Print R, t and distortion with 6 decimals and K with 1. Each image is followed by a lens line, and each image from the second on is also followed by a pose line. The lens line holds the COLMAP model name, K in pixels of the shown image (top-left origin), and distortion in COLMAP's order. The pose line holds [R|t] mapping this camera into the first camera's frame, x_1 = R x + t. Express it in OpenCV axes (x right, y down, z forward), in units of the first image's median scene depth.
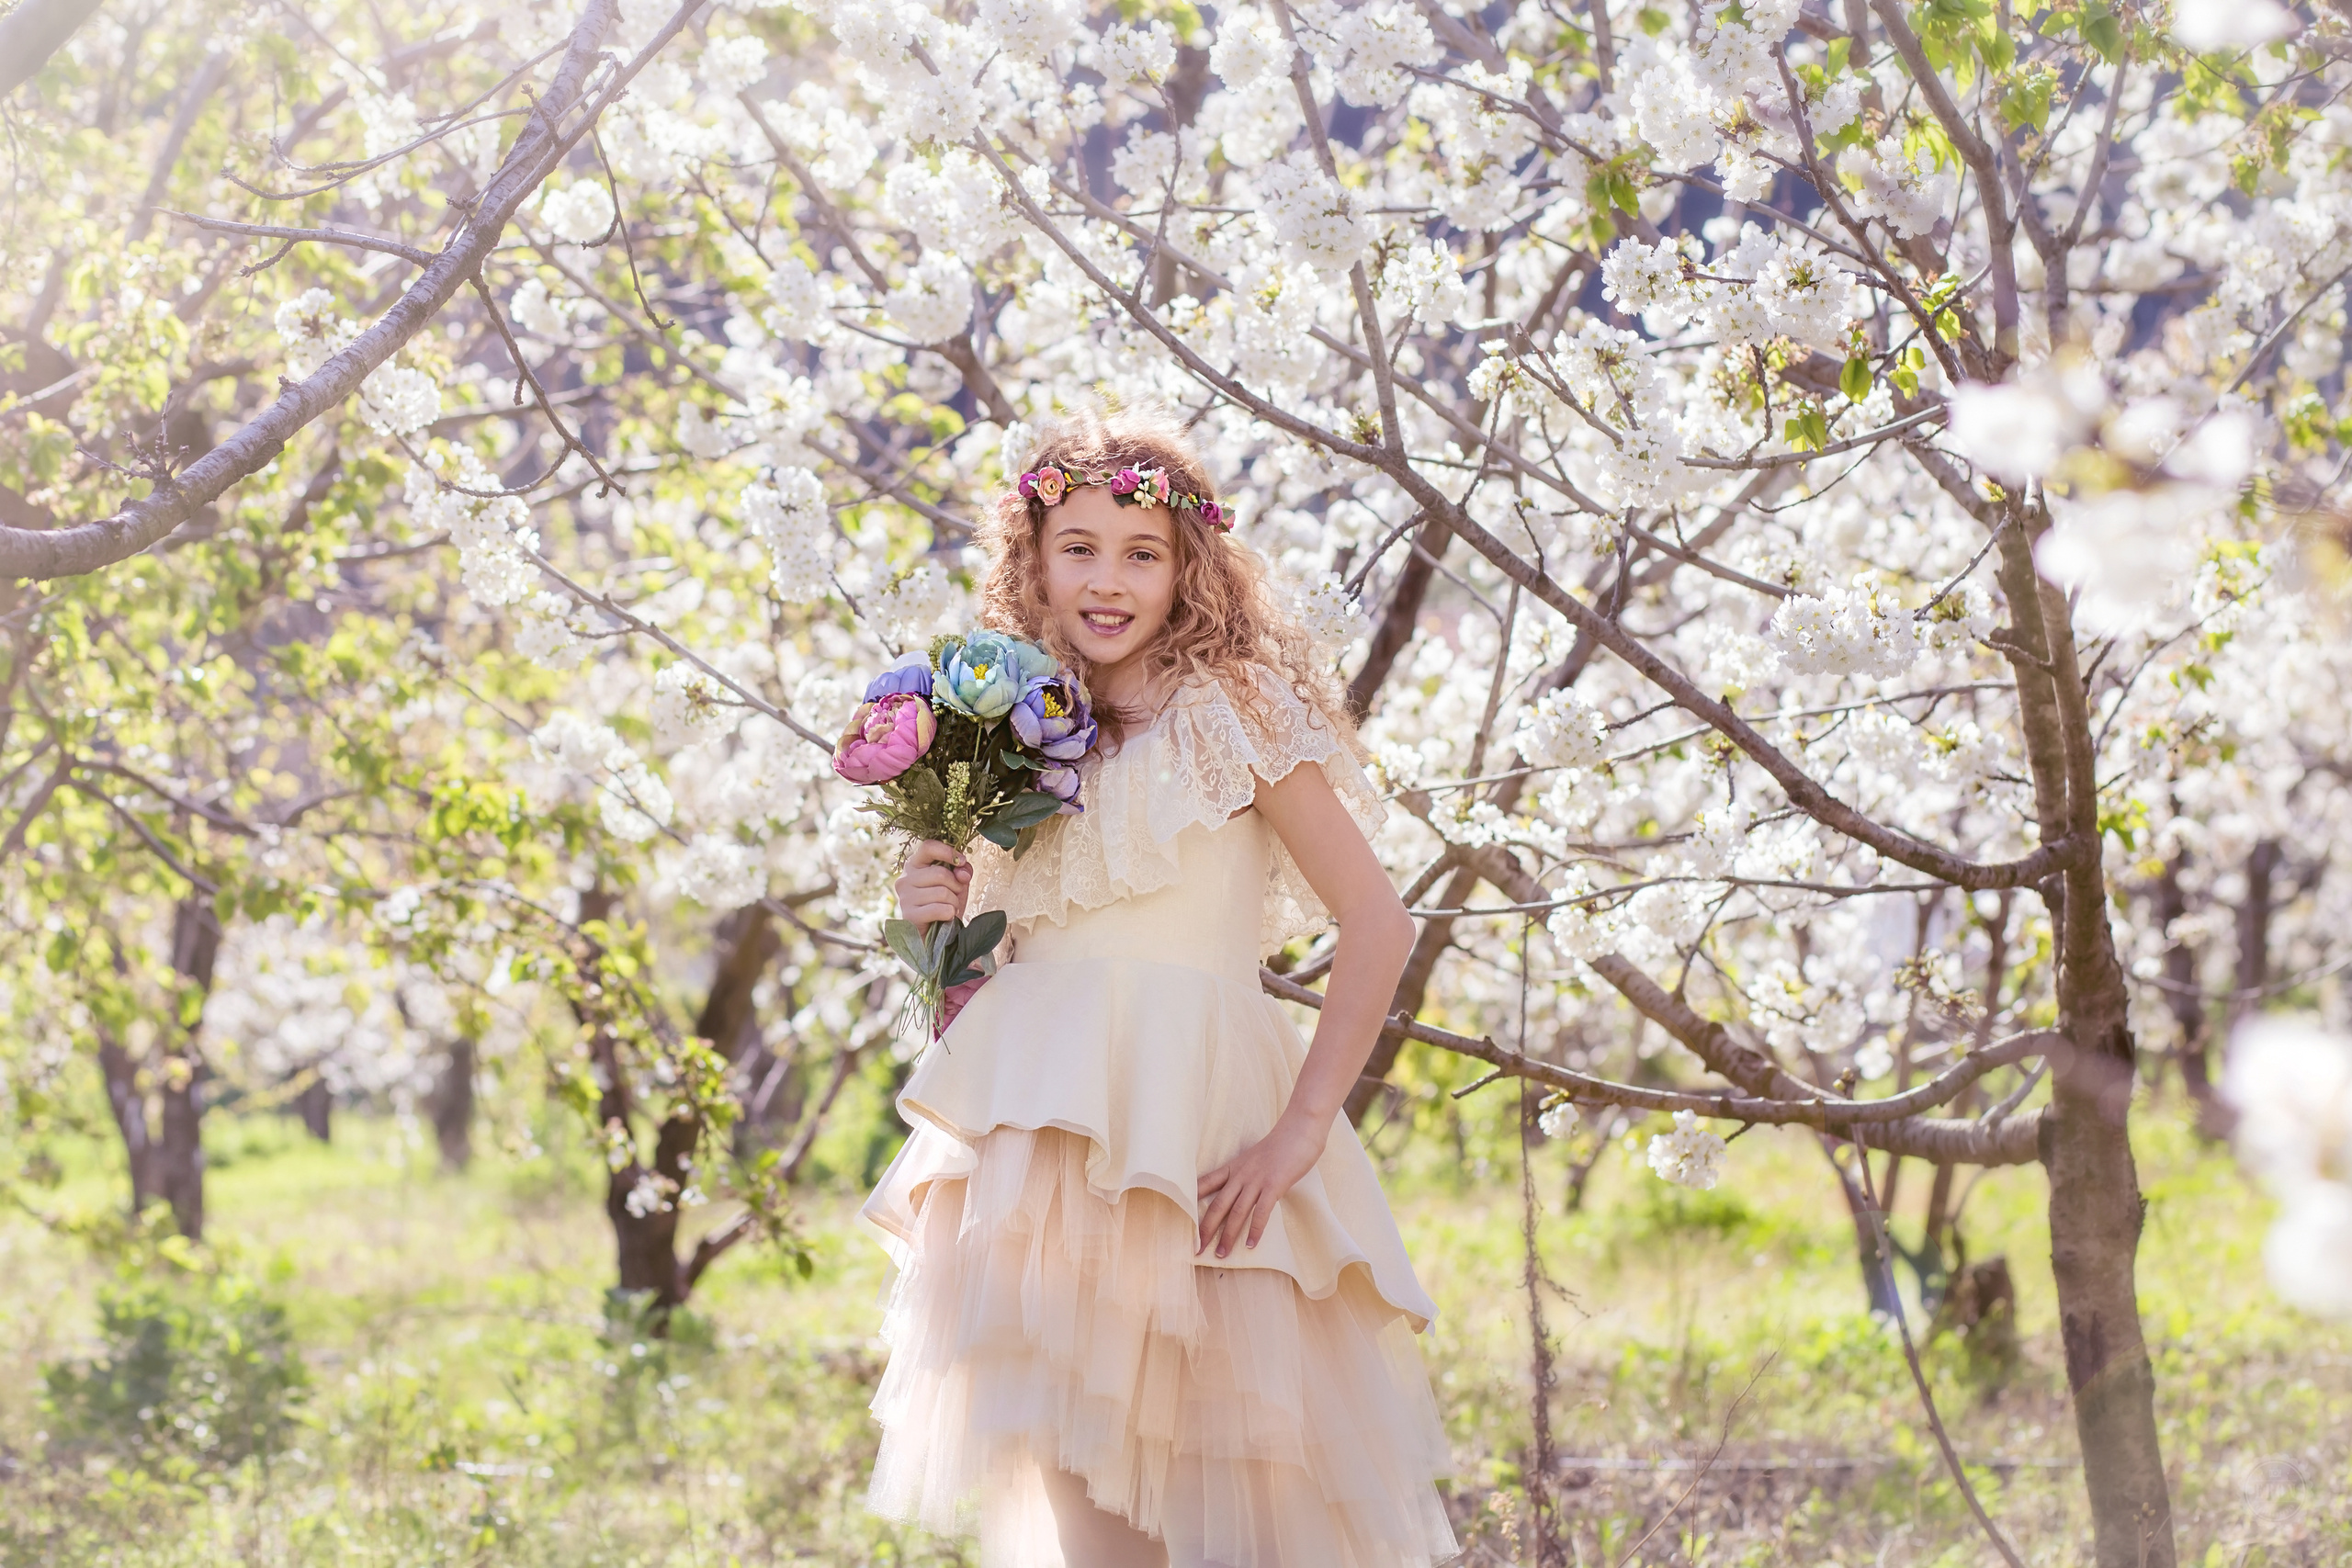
lens RADIAL K [[5571.4, 0, 1176.0], [0, 5571.4, 784.0], [0, 0, 1]] dist [0.811774, 0.324604]
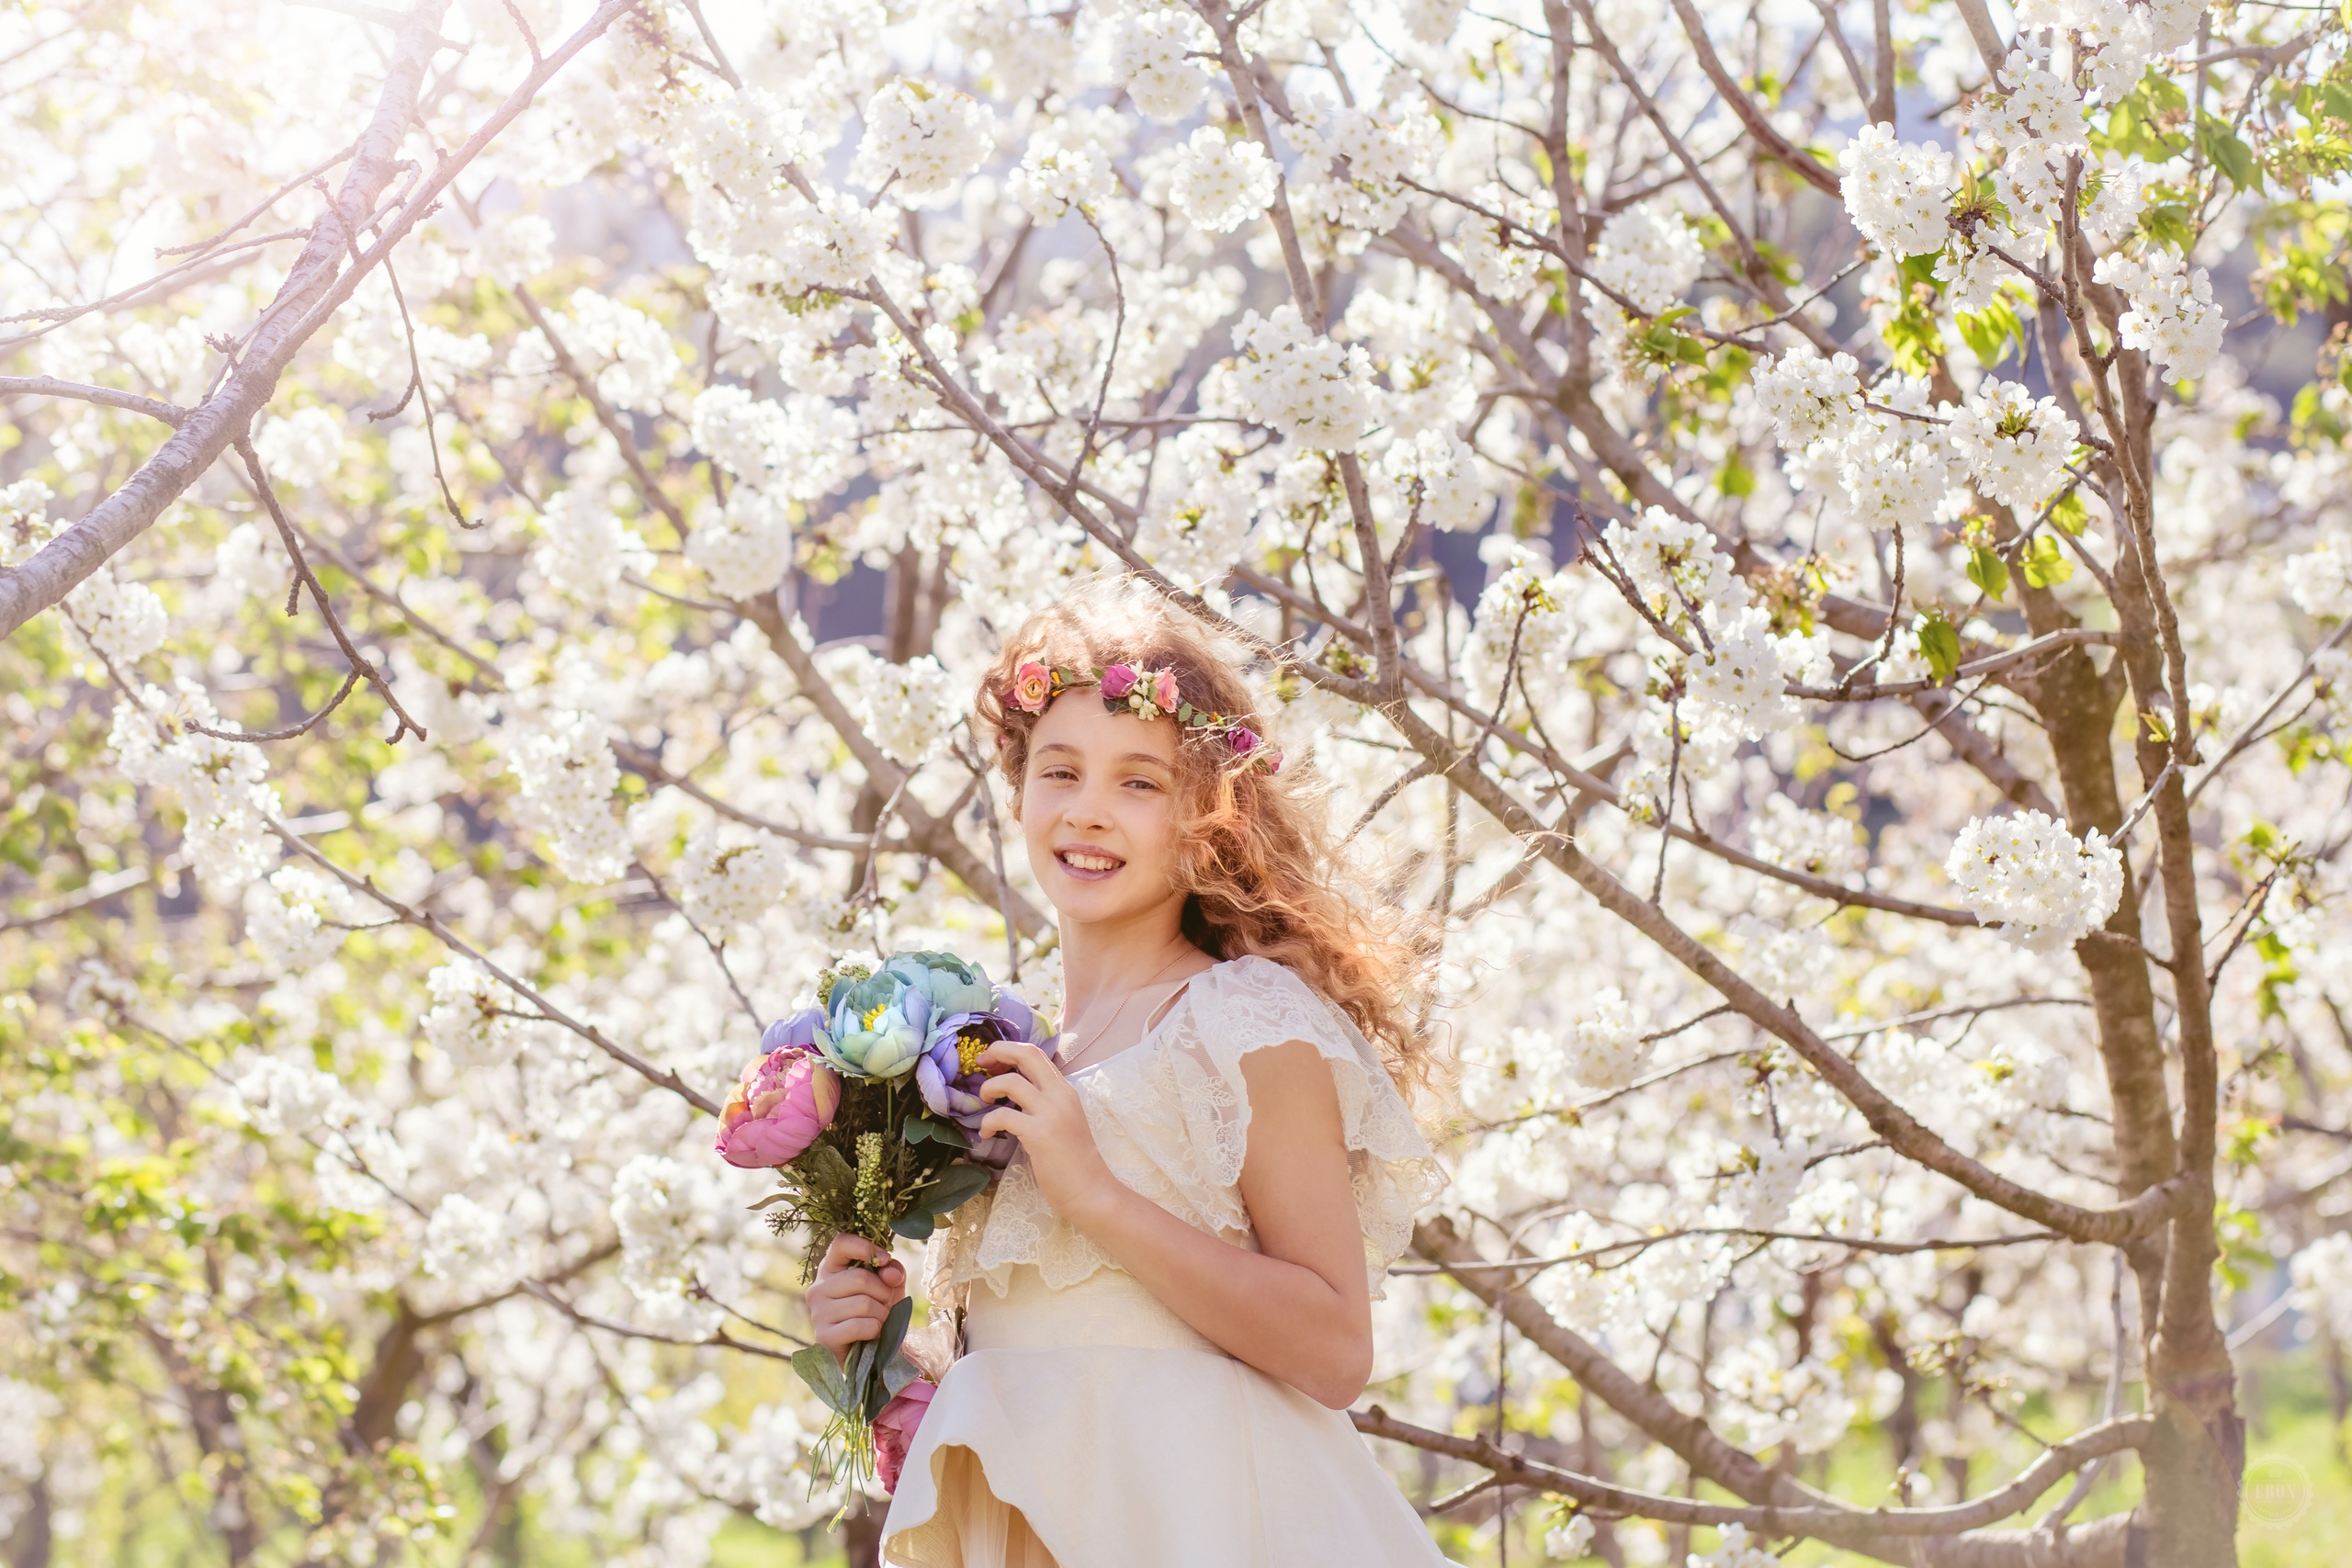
lens RADIAL K [[5926.7, 0, 1176.0], [0, 5926.7, 784.0], [0, 0, 1]] dist [1.022776, -16.989348]
pose [[0.998523, -0.003247, 0.054227, -0.034017], [0.006842, 0.997780, -0.066245, 0.009596], [-0.053891, 0.066518, 0.996329, 0.154474]]
